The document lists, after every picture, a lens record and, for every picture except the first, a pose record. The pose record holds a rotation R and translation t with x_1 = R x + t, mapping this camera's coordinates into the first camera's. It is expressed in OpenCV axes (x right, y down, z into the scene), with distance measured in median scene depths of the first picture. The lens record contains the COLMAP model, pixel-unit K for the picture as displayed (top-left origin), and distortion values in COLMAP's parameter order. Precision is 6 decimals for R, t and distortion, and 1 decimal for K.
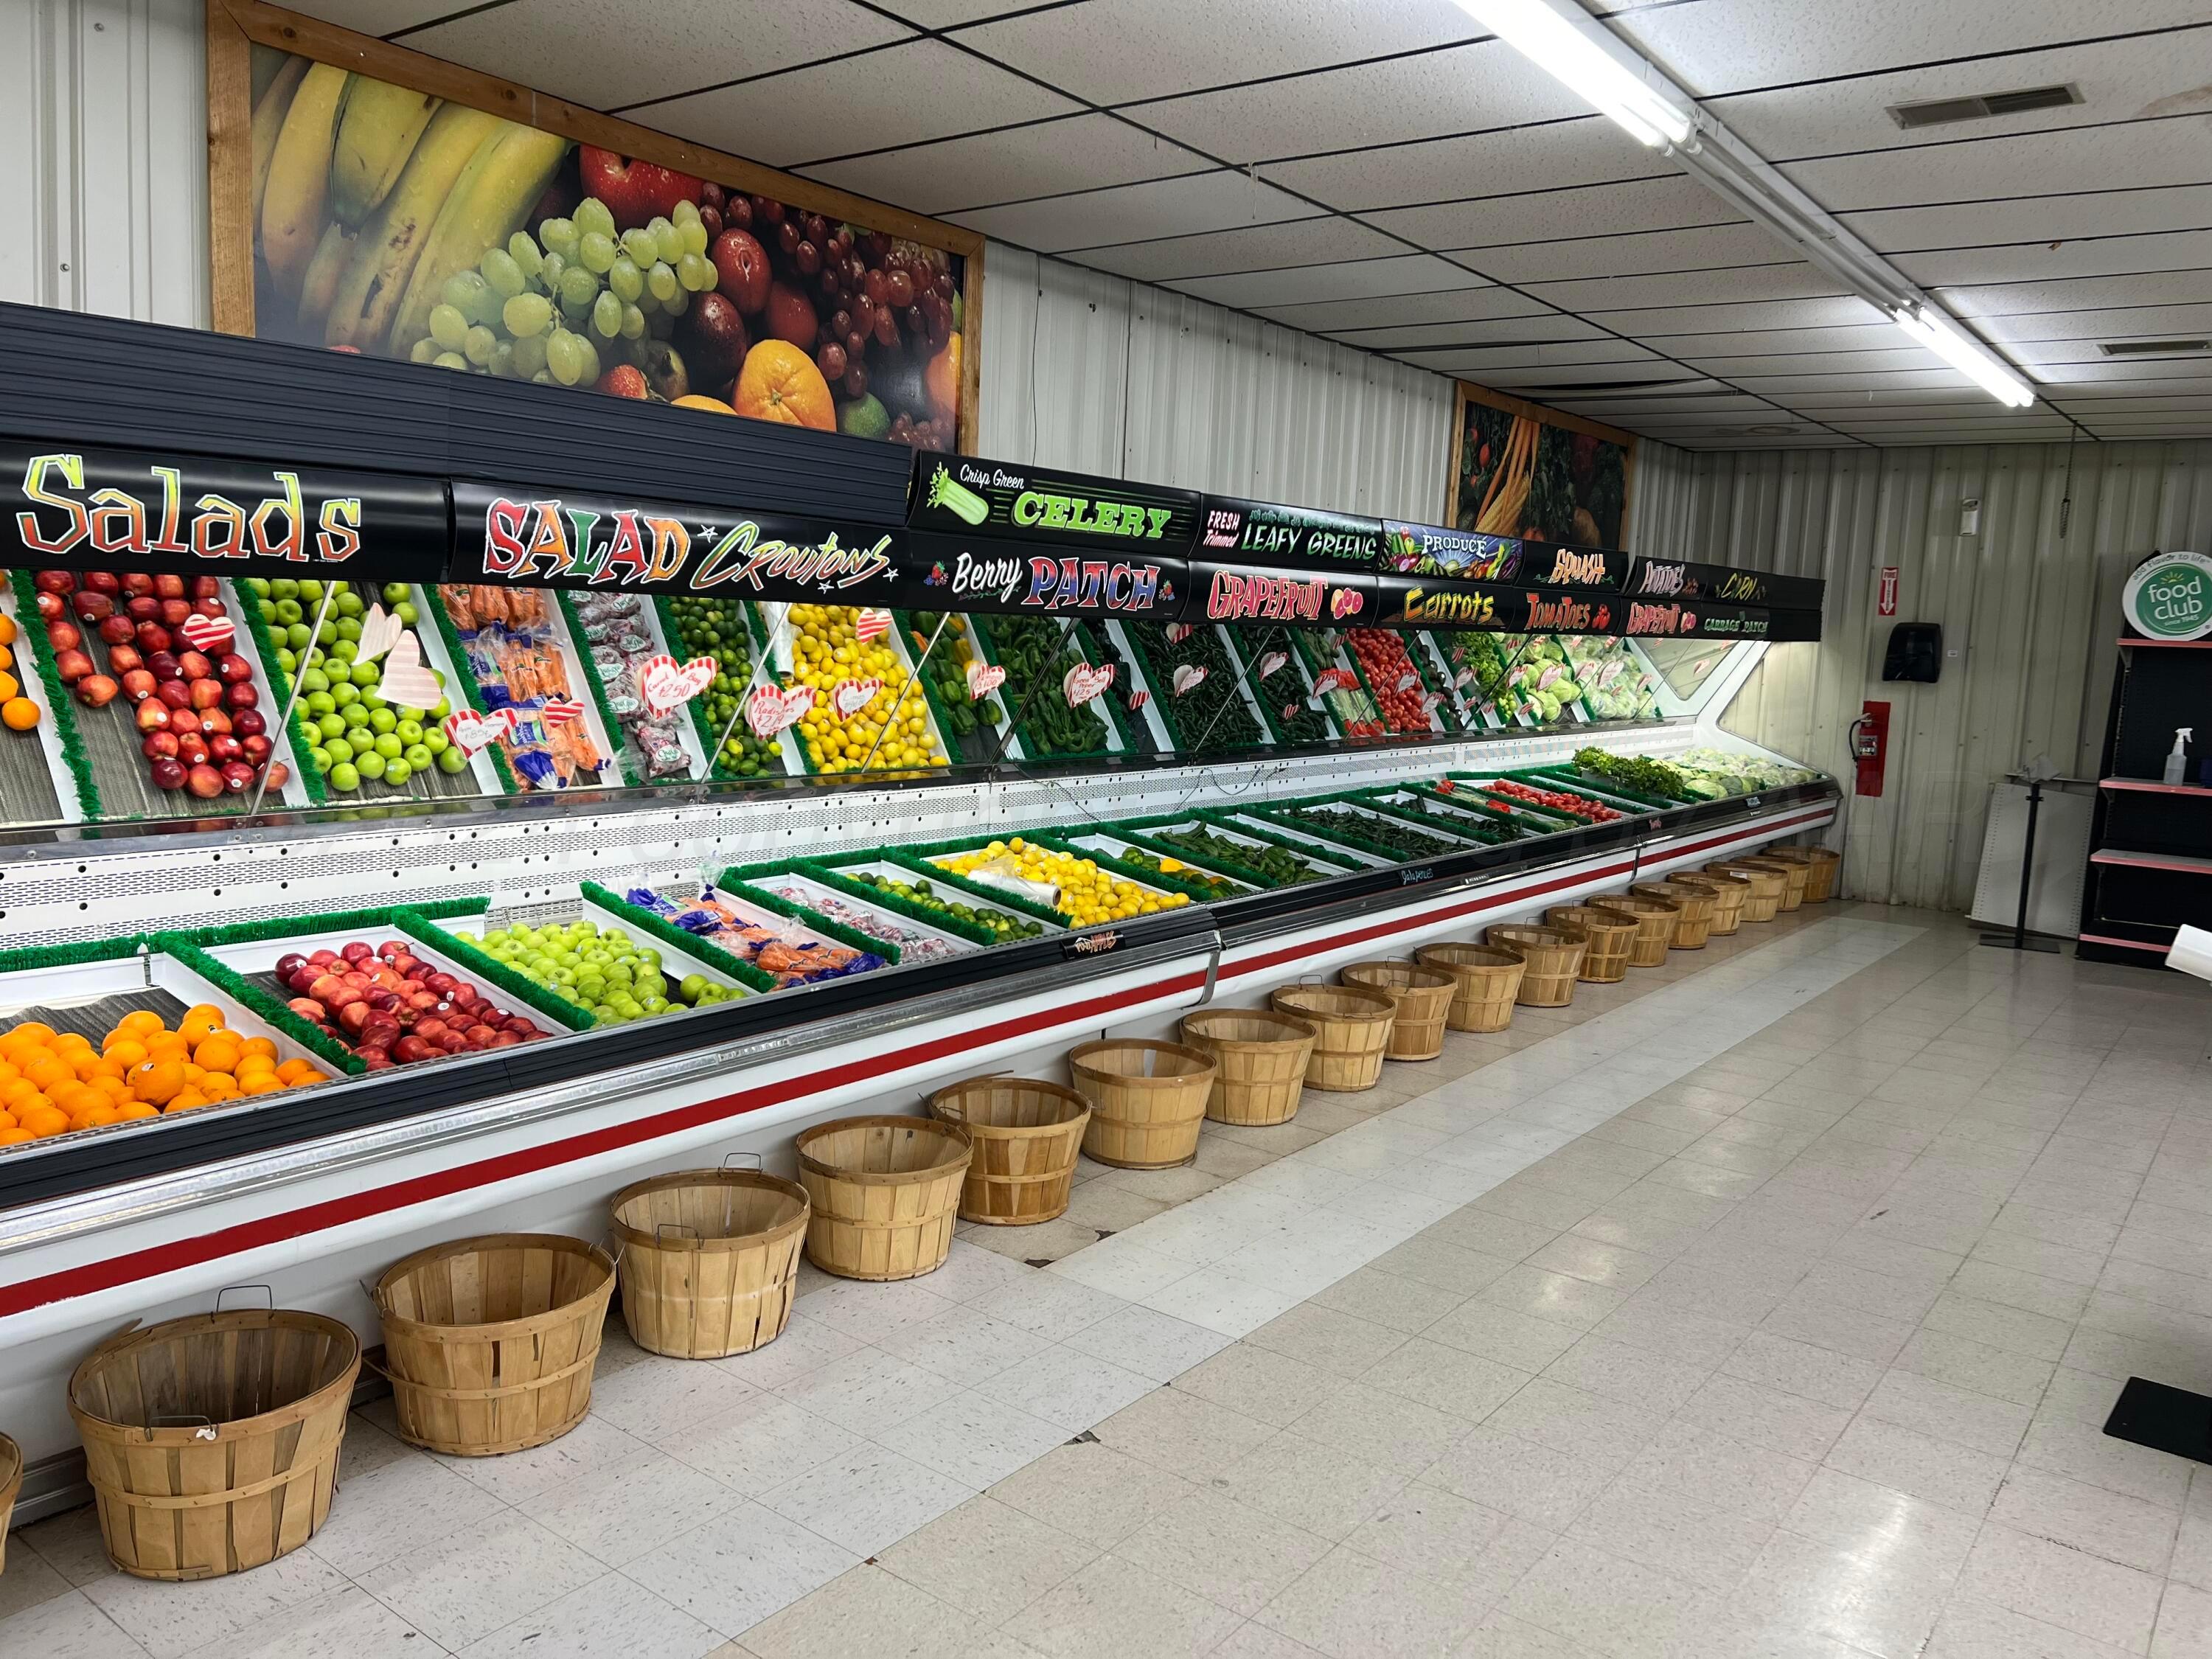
lens RADIAL K [[1669.8, 0, 1115.4], [0, 1669.8, 822.2], [0, 0, 1]] dist [0.057323, -0.068362]
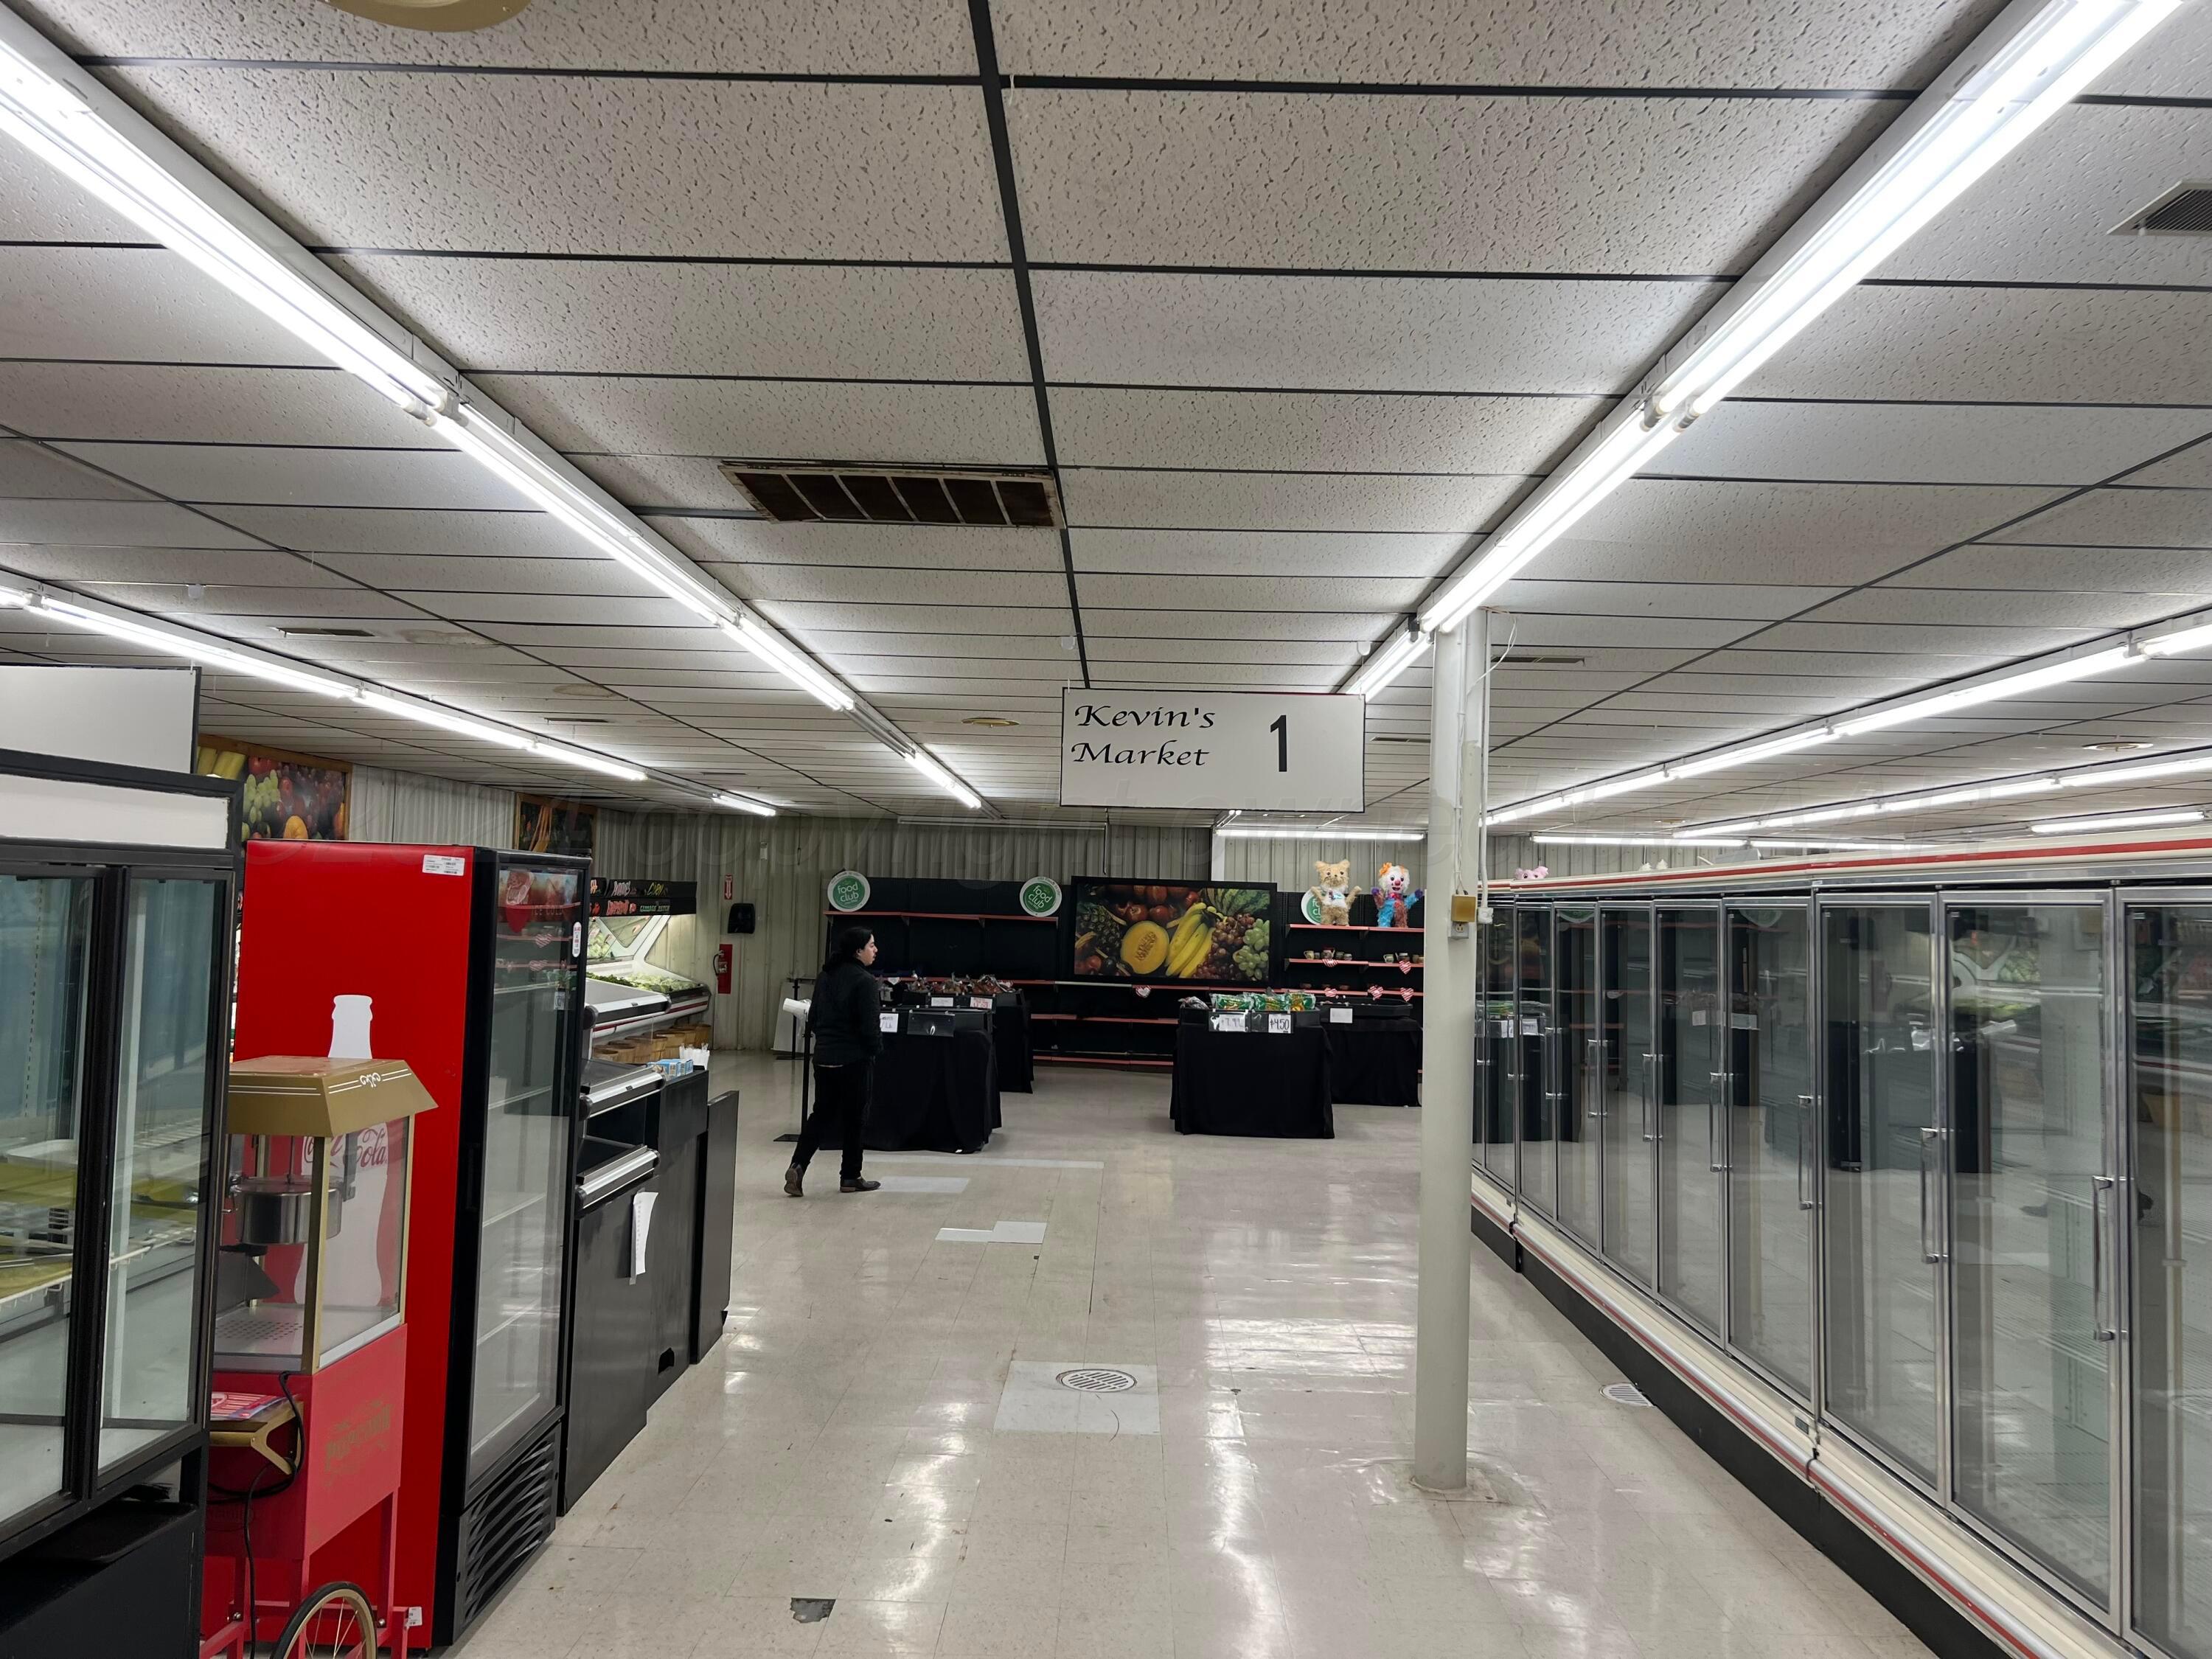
lens RADIAL K [[1669.8, 0, 1115.2], [0, 1669.8, 828.3], [0, 0, 1]] dist [0.057323, -0.068362]
pose [[0.805016, 0.006206, 0.593221, -0.338475], [0.081422, 0.989327, -0.120841, 0.067254], [-0.587639, 0.145580, 0.795918, -0.835446]]
